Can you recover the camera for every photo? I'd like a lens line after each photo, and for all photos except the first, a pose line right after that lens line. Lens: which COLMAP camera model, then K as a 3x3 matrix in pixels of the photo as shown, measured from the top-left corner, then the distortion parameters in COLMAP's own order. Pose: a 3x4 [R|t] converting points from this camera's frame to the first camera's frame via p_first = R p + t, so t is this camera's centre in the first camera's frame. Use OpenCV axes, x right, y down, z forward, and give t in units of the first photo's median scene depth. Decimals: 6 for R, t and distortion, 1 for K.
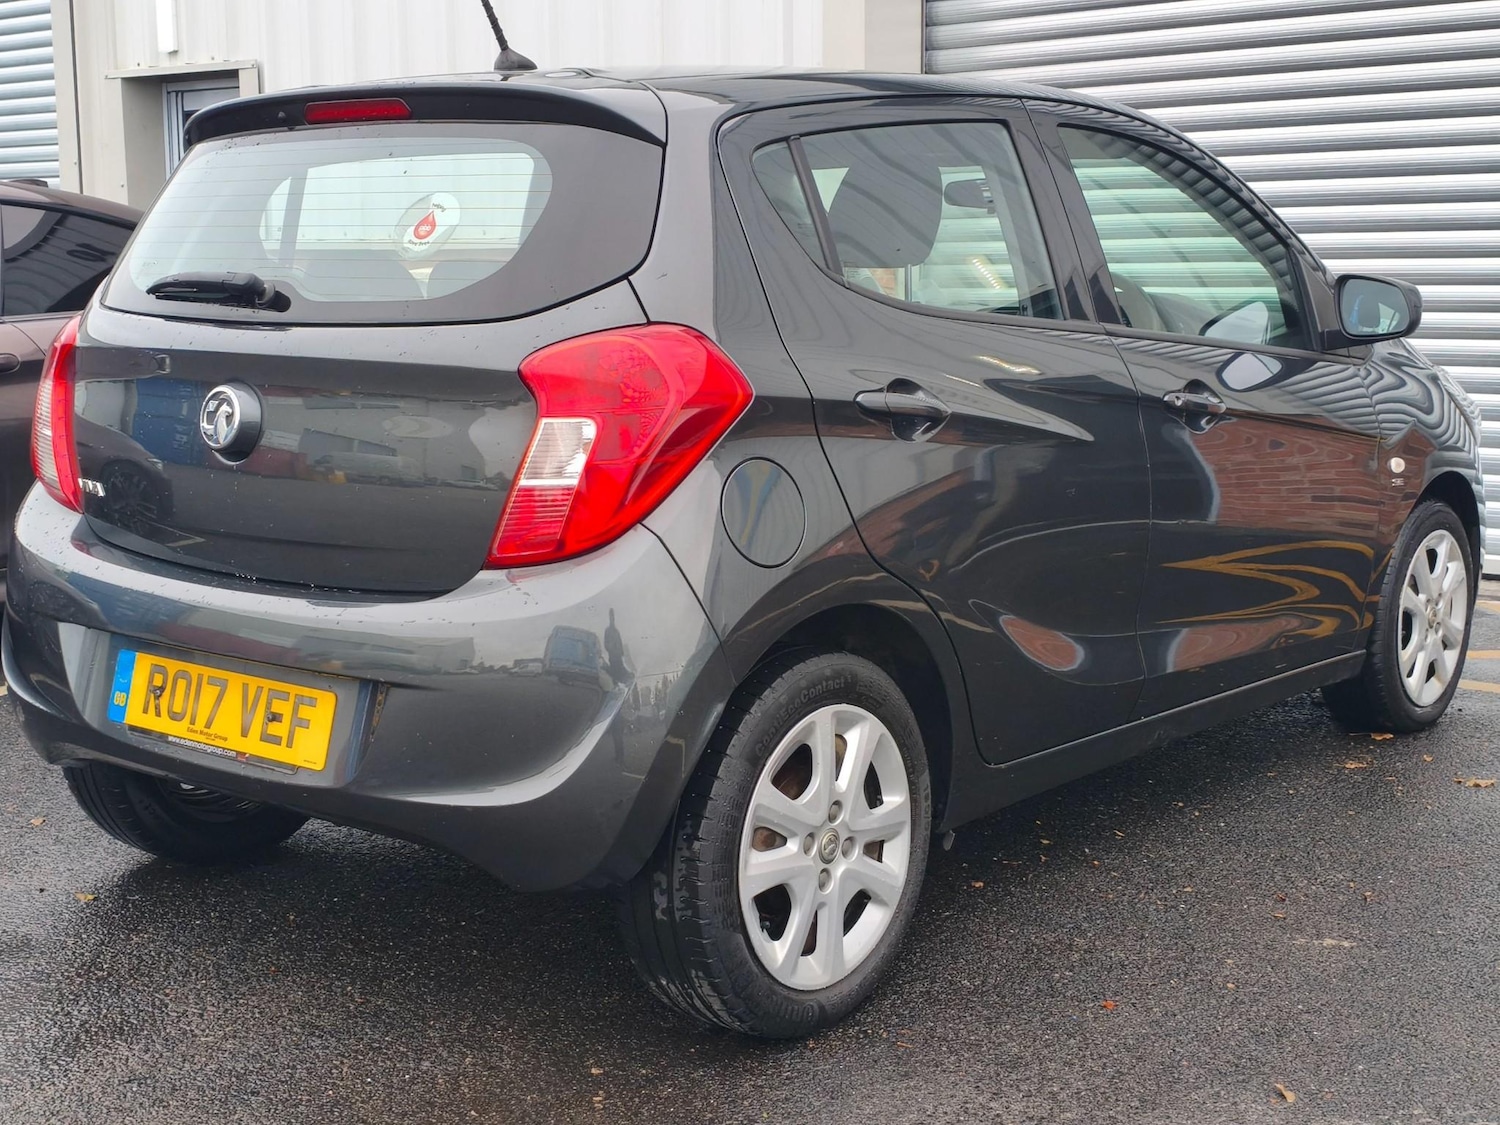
lens RADIAL K [[2052.6, 0, 764.2], [0, 2052.6, 564.8], [0, 0, 1]] dist [0.086658, 0.000000]
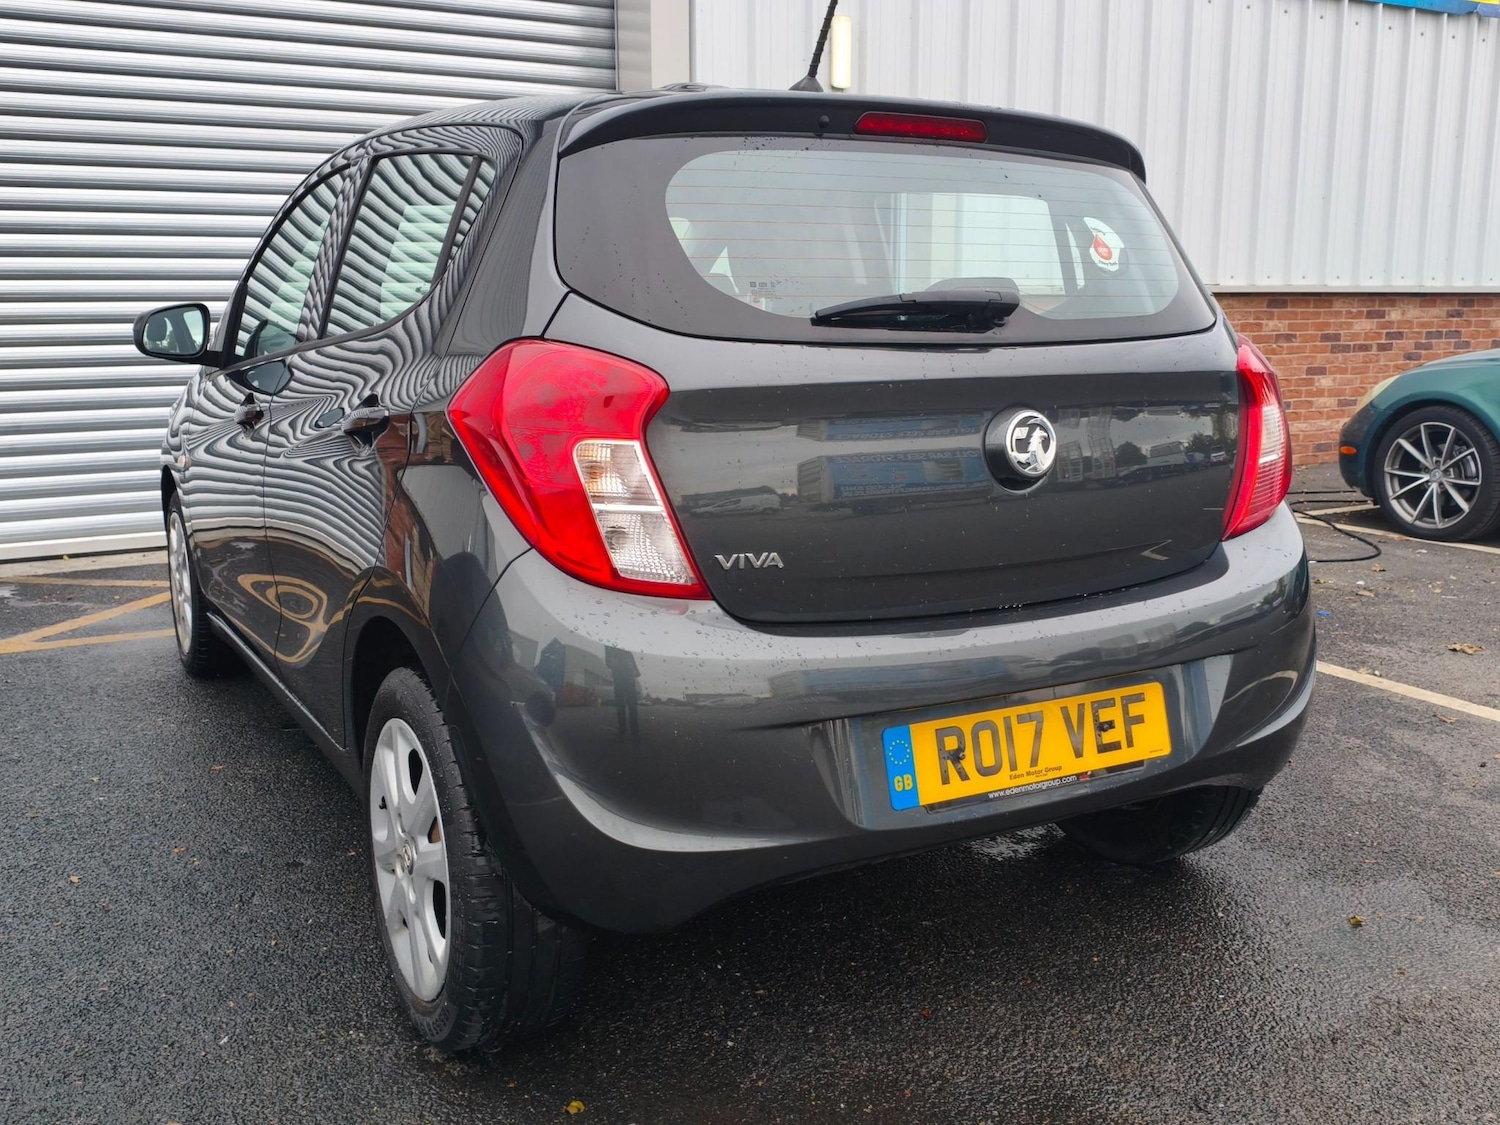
lens RADIAL K [[1462.5, 0, 727.2], [0, 1462.5, 550.9], [0, 0, 1]] dist [0.020257, 0.000000]
pose [[0.354930, -0.163821, 0.920428, -0.929502], [0.135672, 0.983131, 0.122664, -0.122799], [-0.924996, 0.081339, 0.371169, 0.867293]]
